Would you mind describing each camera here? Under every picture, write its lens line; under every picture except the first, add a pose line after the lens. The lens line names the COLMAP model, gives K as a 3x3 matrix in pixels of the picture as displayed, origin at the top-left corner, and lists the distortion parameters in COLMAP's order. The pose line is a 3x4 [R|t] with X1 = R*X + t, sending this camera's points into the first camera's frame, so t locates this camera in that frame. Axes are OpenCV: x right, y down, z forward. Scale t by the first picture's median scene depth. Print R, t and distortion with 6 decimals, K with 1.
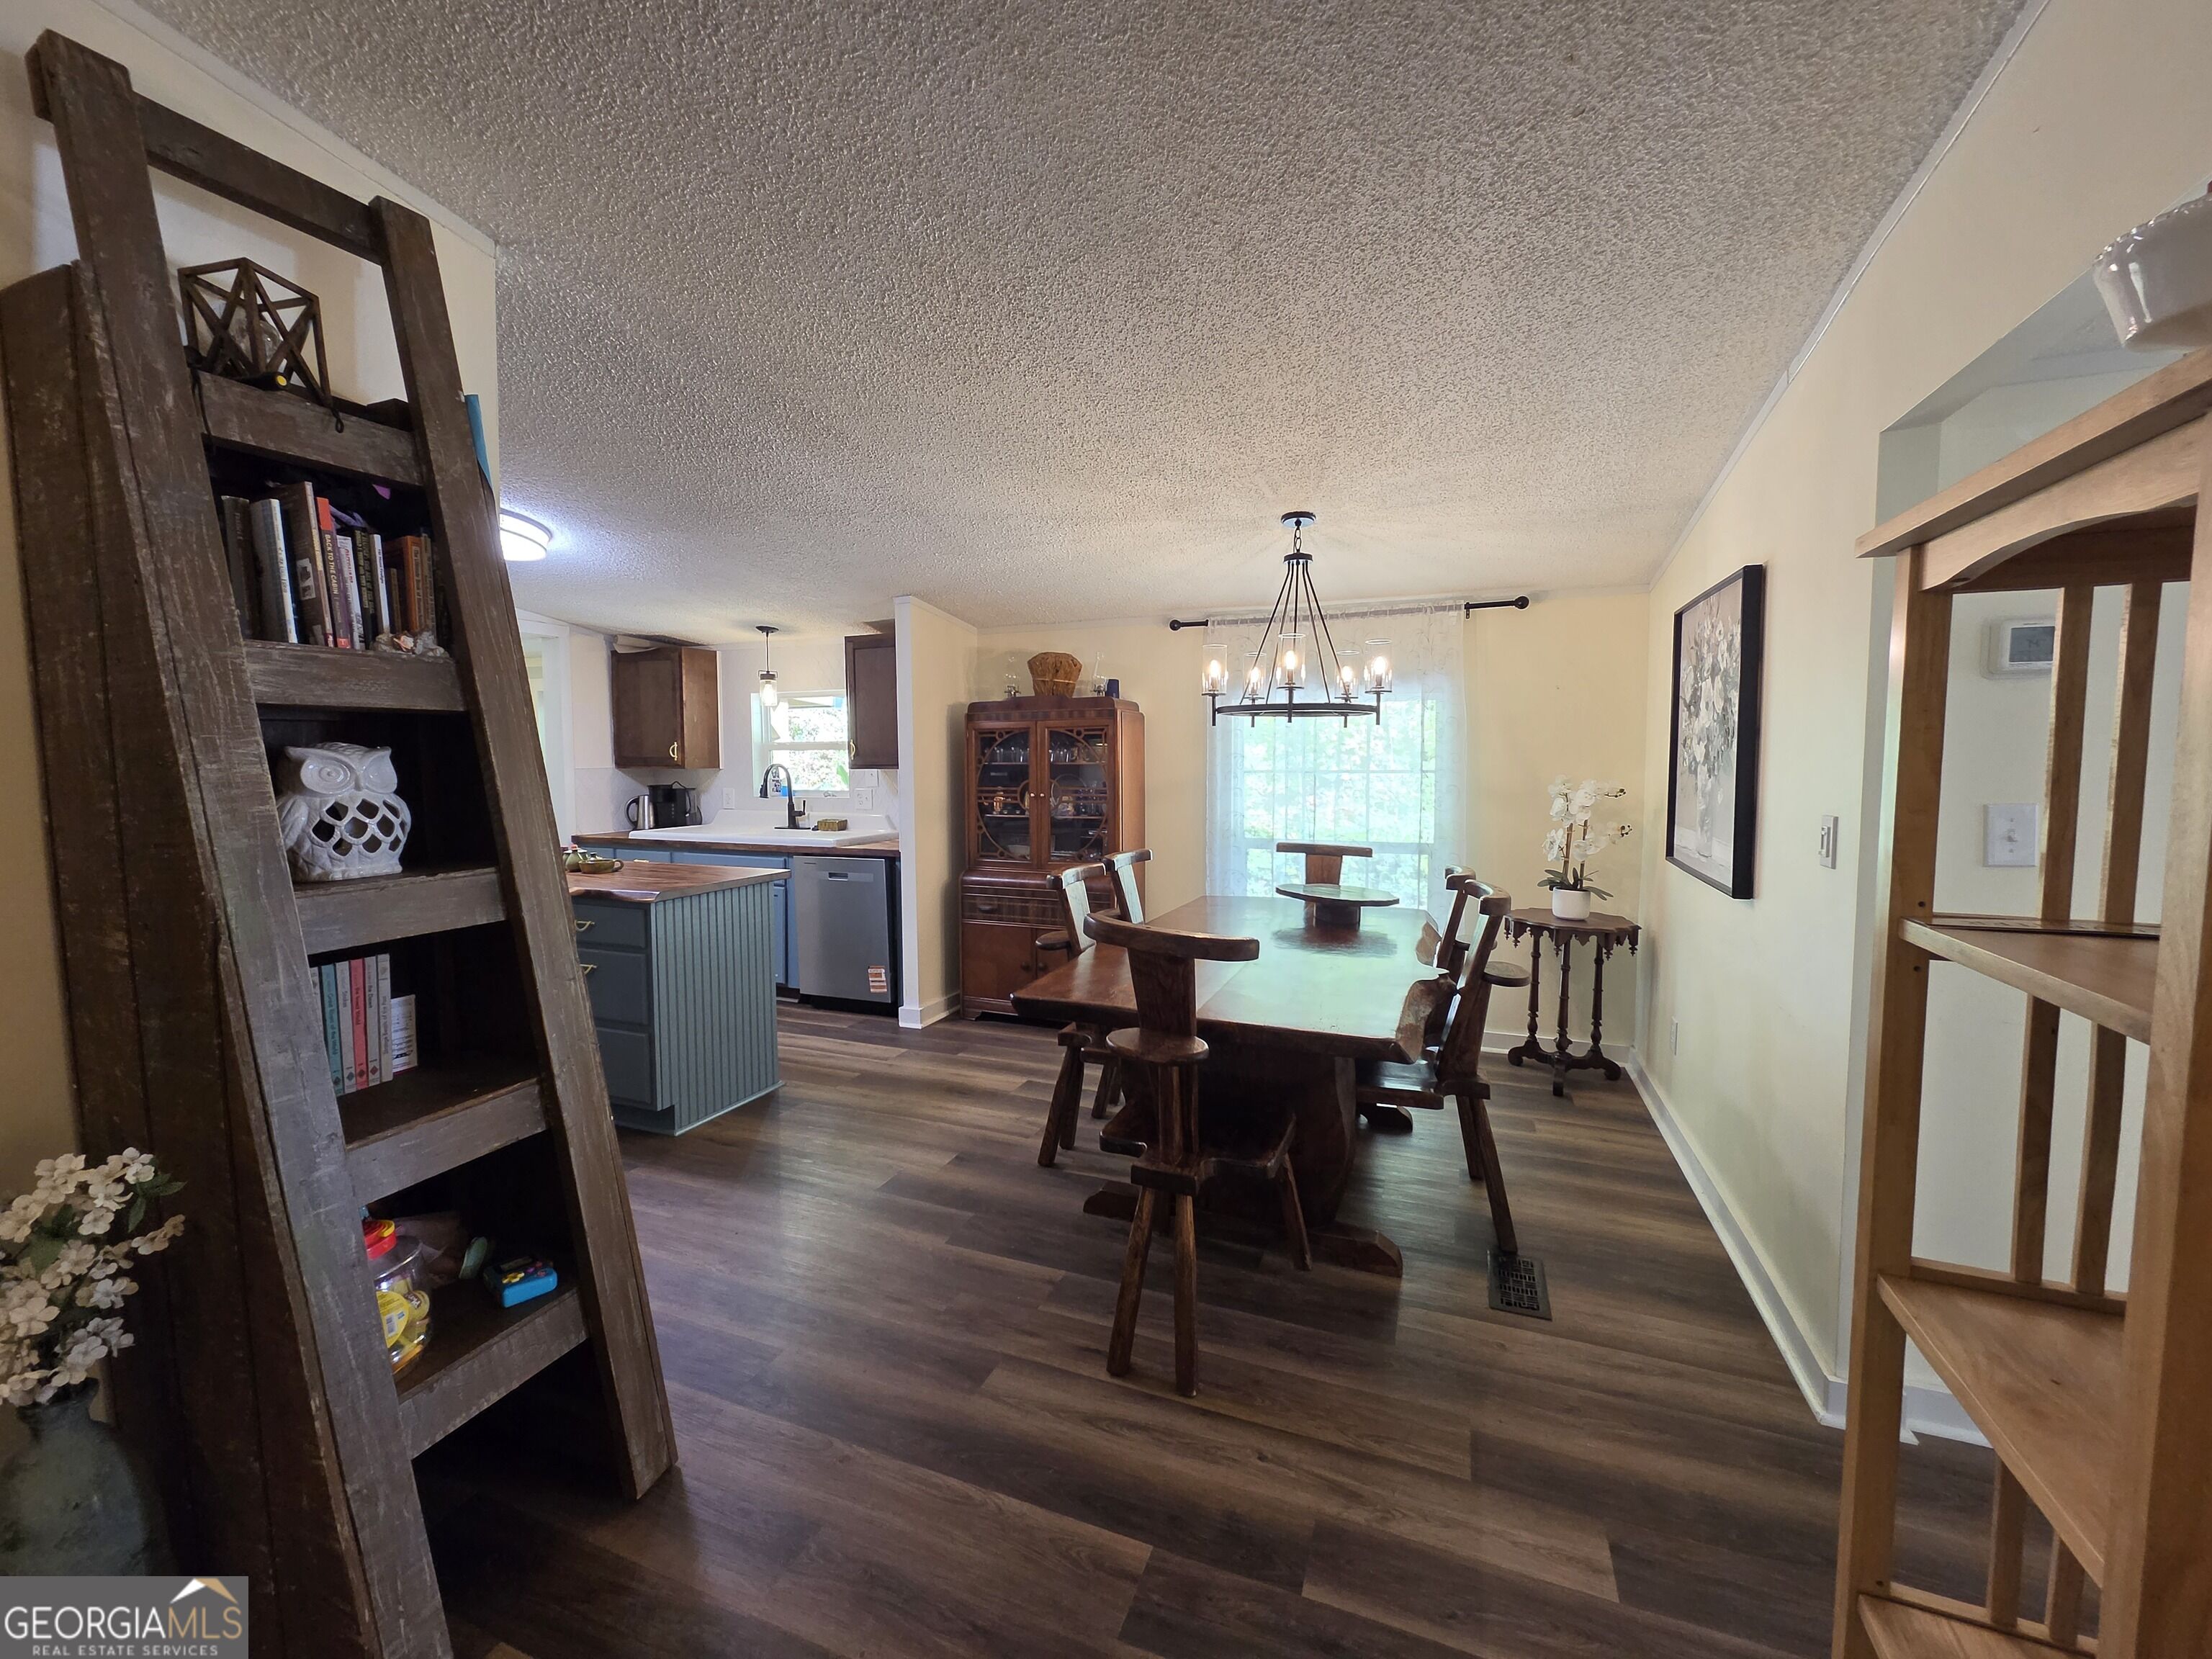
lens RADIAL K [[893.4, 0, 1099.2], [0, 893.4, 808.5], [0, 0, 1]] dist [-0.000930, 0.000137]
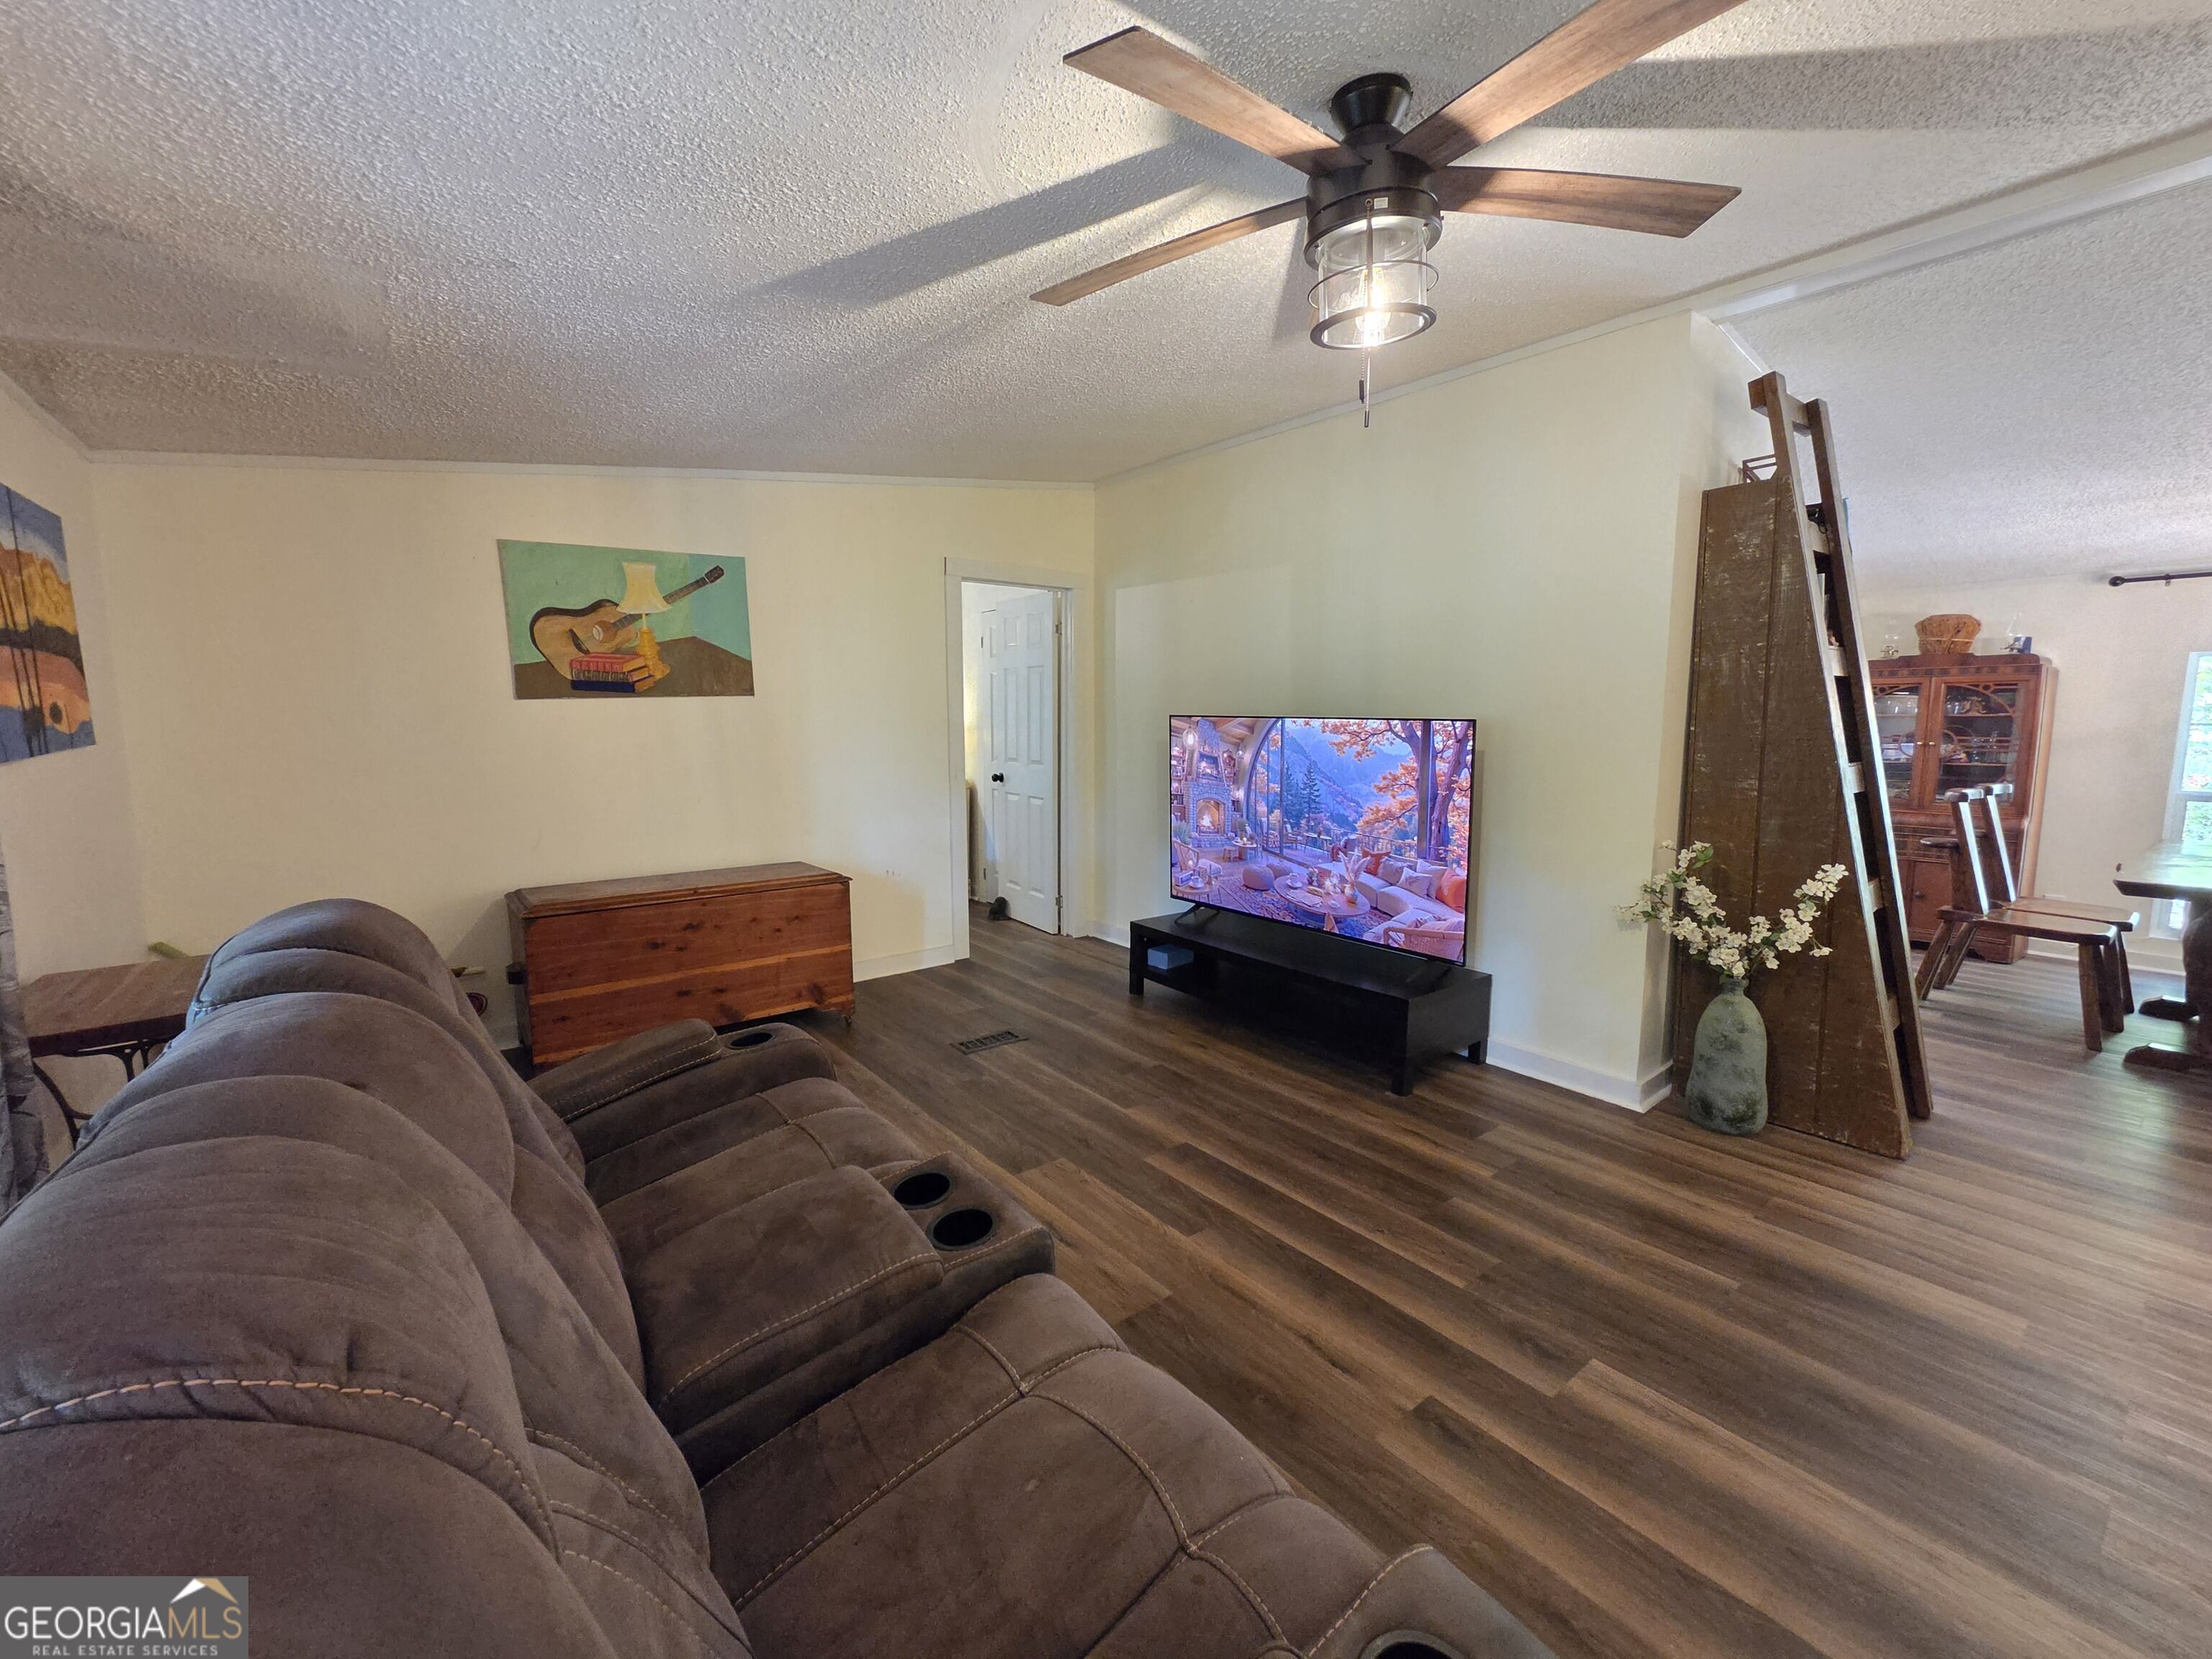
lens RADIAL K [[906.0, 0, 1109.9], [0, 906.0, 811.2], [0, 0, 1]] dist [-0.000260, -0.000017]
pose [[0.868104, 0.060573, -0.492673, -0.431588], [-0.036791, 0.997648, 0.057833, 0.046517], [0.495017, -0.032079, 0.868291, -0.551609]]
